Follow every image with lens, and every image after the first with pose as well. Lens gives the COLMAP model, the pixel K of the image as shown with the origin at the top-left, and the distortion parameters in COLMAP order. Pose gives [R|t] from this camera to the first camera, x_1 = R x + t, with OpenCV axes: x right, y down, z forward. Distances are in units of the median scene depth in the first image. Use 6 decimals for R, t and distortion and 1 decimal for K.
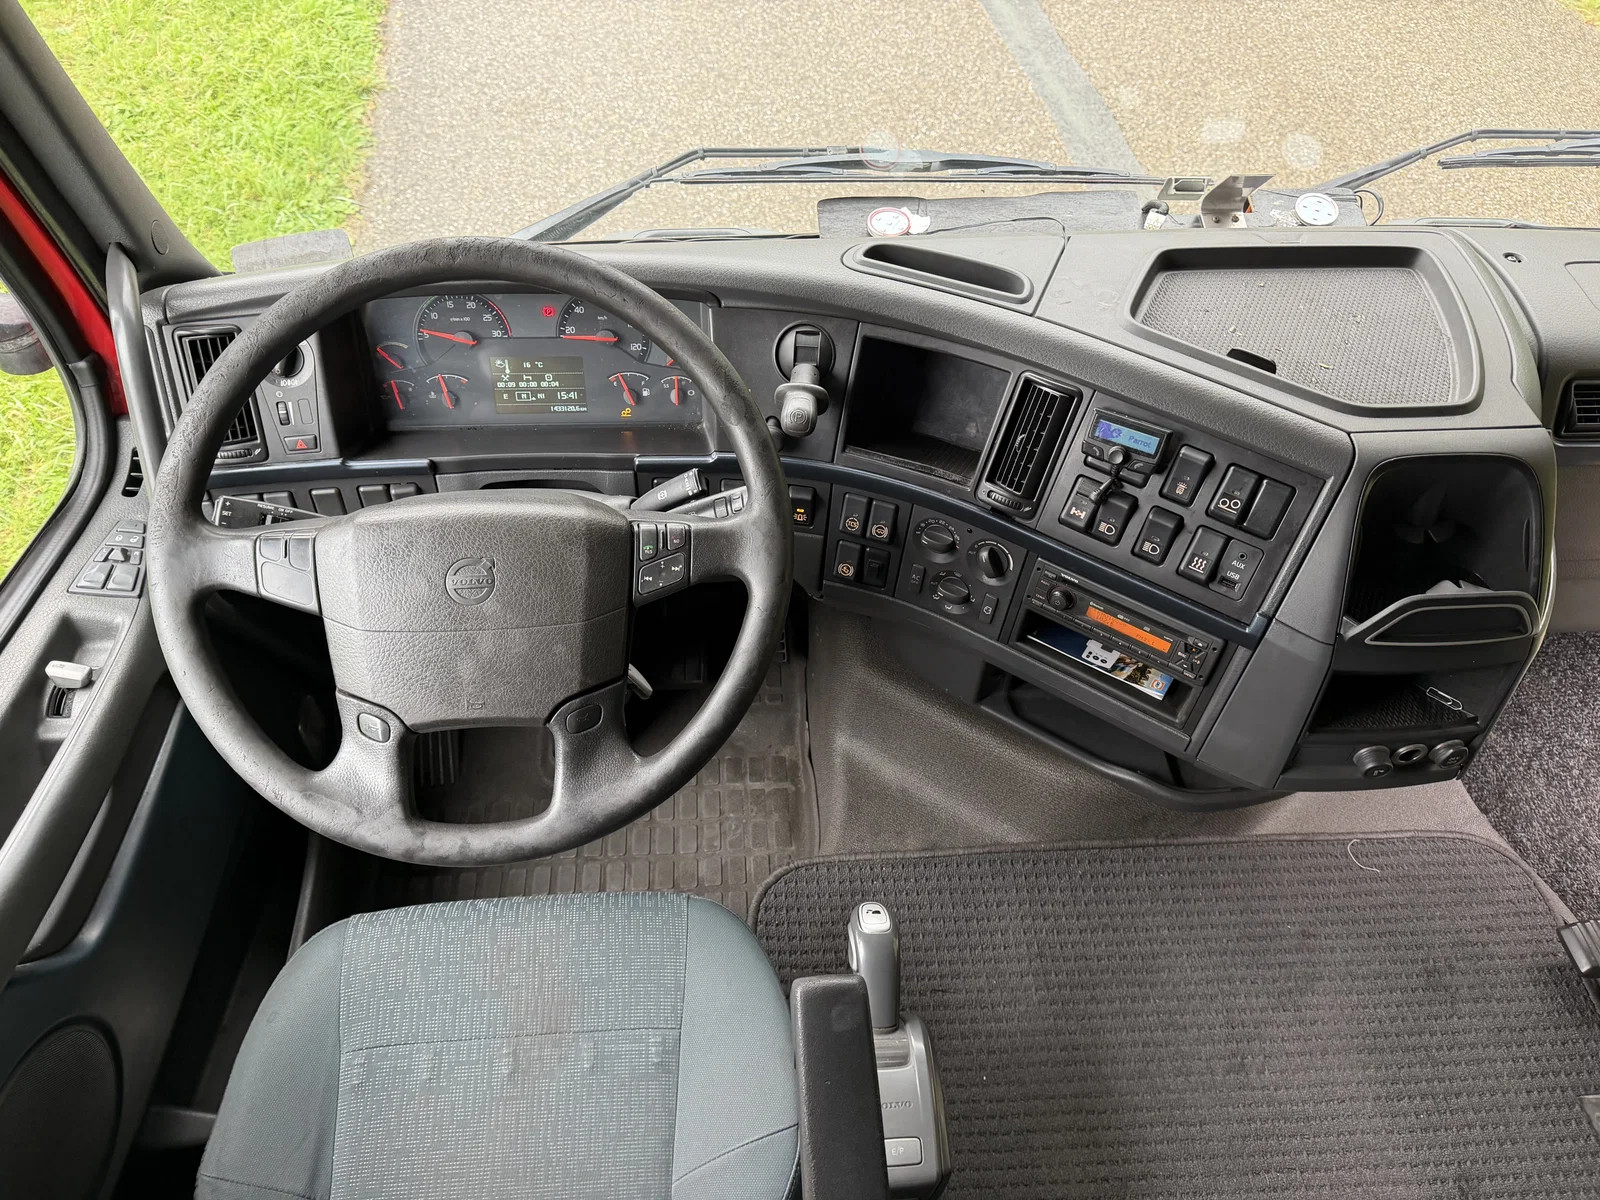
lens RADIAL K [[1108.5, 0, 802.7], [0, 1108.5, 603.7], [0, 0, 1]] dist [0.007975, -0.001006]
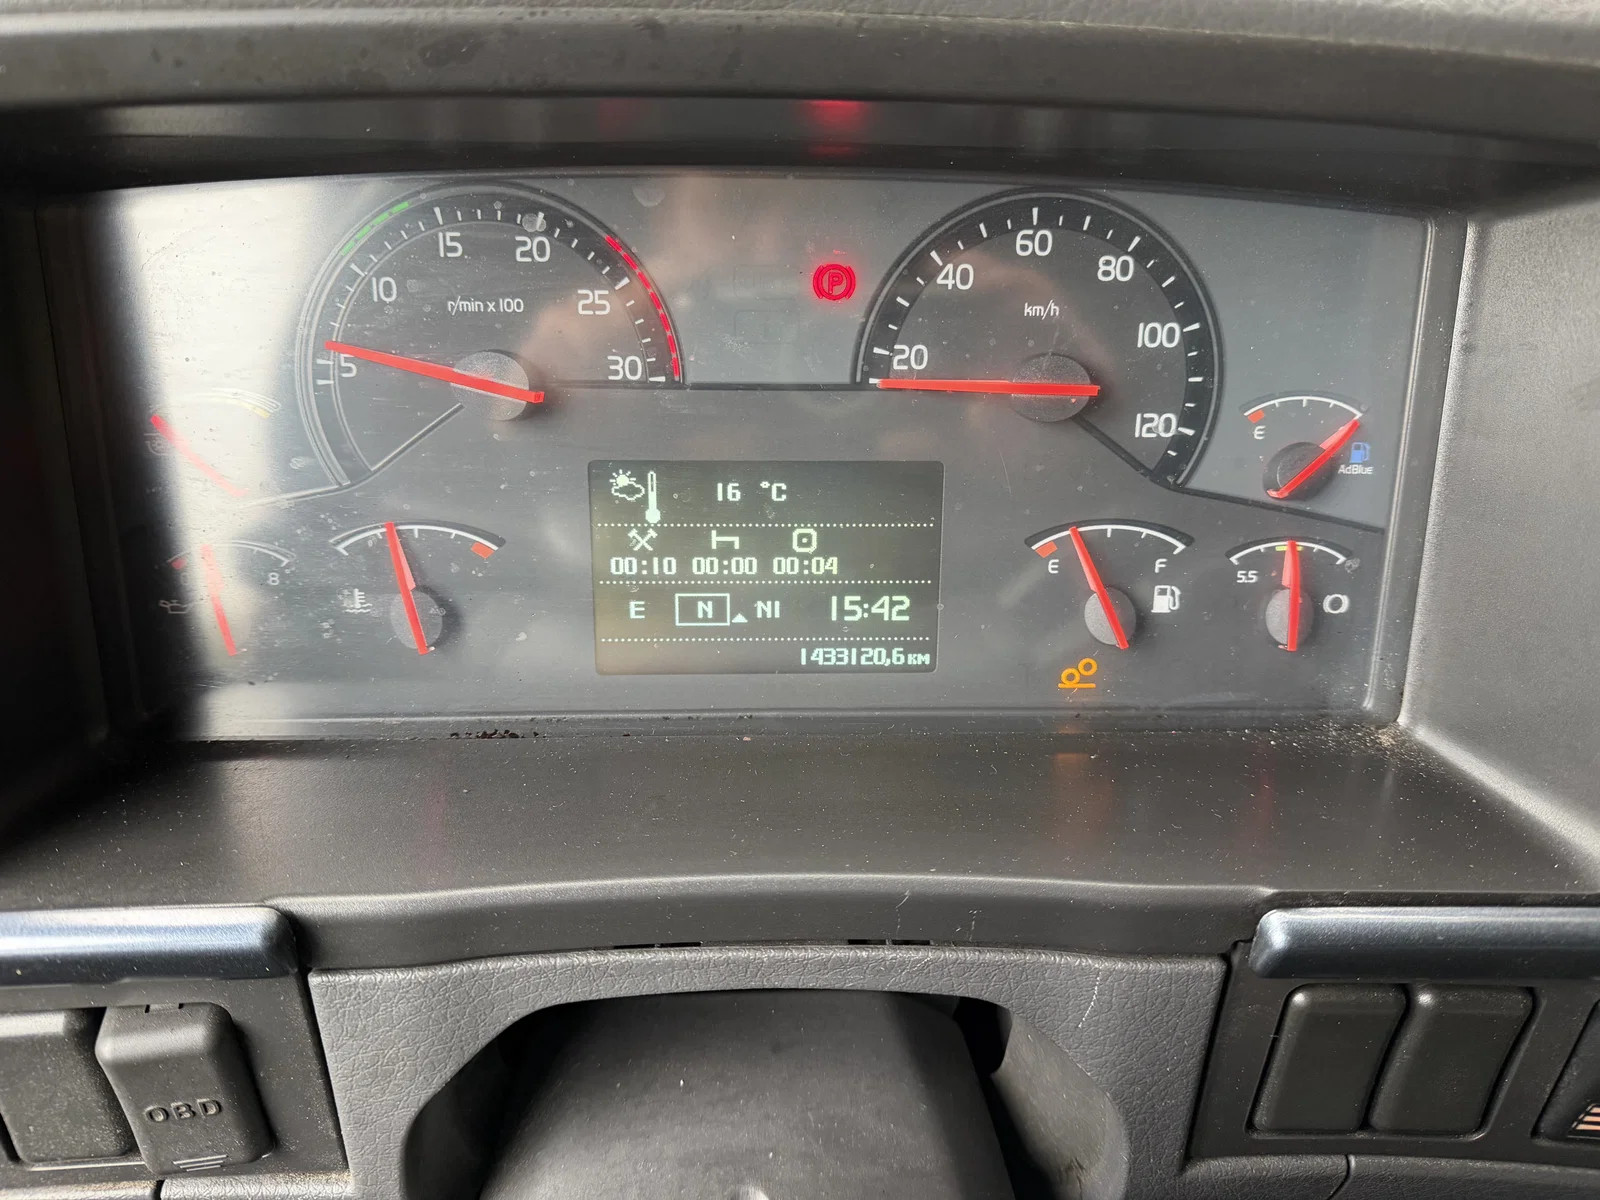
lens RADIAL K [[1108.5, 0, 799.8], [0, 1108.5, 597.5], [0, 0, 1]] dist [0.007975, -0.001006]
pose [[0.998452, 0.011239, -0.054476, -0.214956], [-0.021675, 0.980571, -0.194964, -0.138880], [0.051227, 0.195843, 0.979296, 0.741834]]
